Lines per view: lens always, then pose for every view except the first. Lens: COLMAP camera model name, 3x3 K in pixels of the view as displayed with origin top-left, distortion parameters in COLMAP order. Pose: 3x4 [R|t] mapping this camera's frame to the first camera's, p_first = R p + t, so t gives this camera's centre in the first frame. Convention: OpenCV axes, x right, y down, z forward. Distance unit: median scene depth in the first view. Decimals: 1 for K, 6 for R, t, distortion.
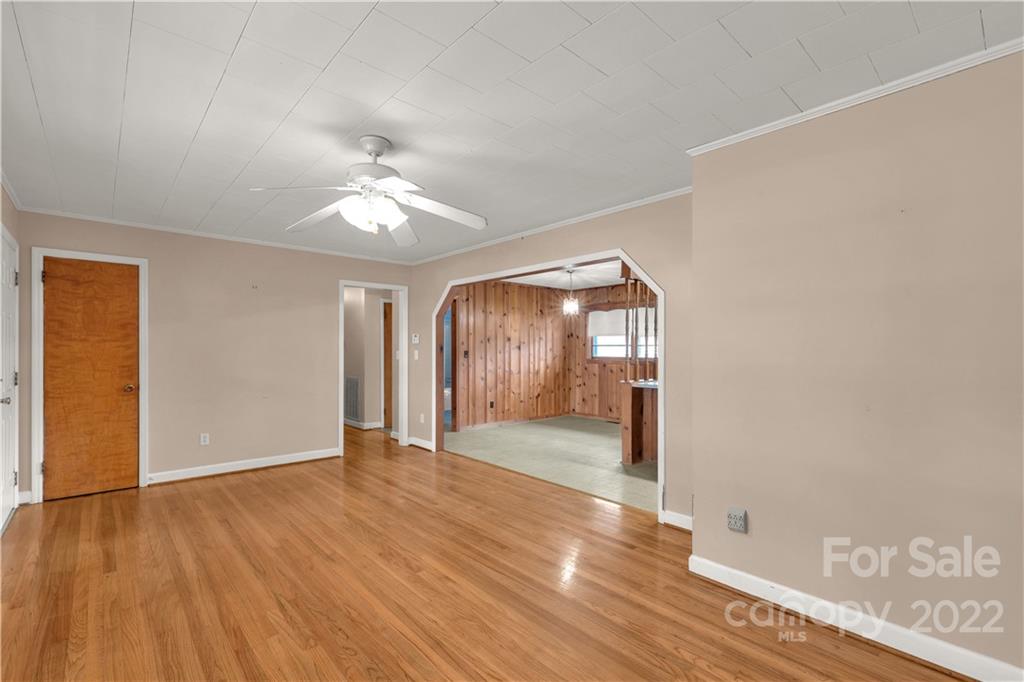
lens RADIAL K [[464.0, 0, 510.9], [0, 464.0, 343.9], [0, 0, 1]] dist [0.000013, -0.000211]
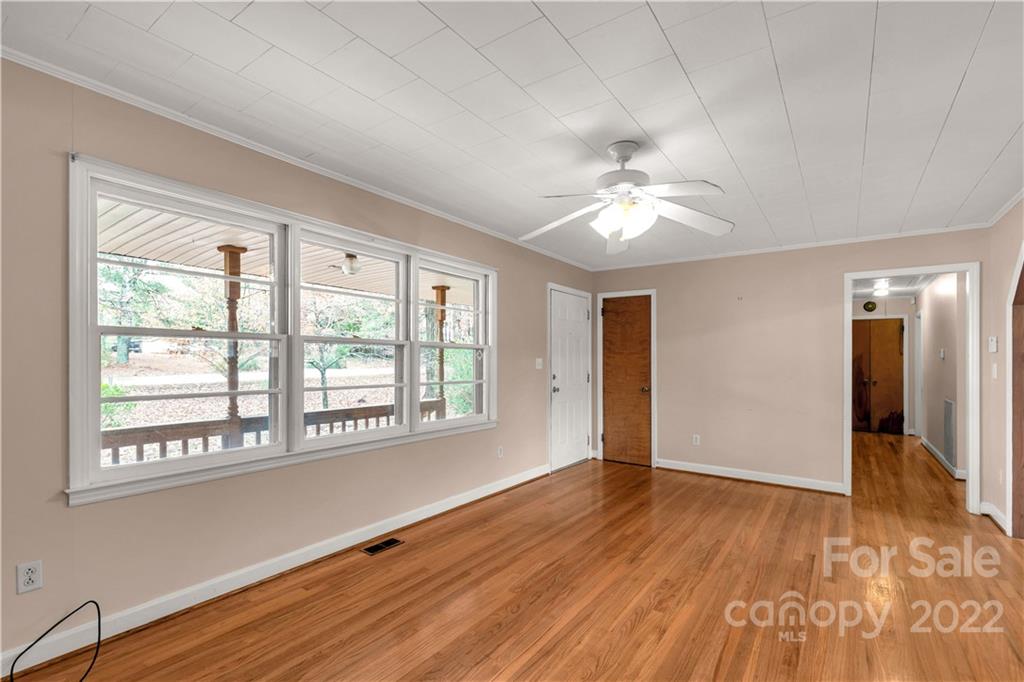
lens RADIAL K [[464.0, 0, 501.3], [0, 464.0, 359.2], [0, 0, 1]] dist [0.000013, -0.000211]
pose [[0.208244, 0.001042, -0.978076, 0.410089], [0.003074, 0.999994, 0.001720, 0.006515], [0.978072, -0.003365, 0.208239, 0.357668]]
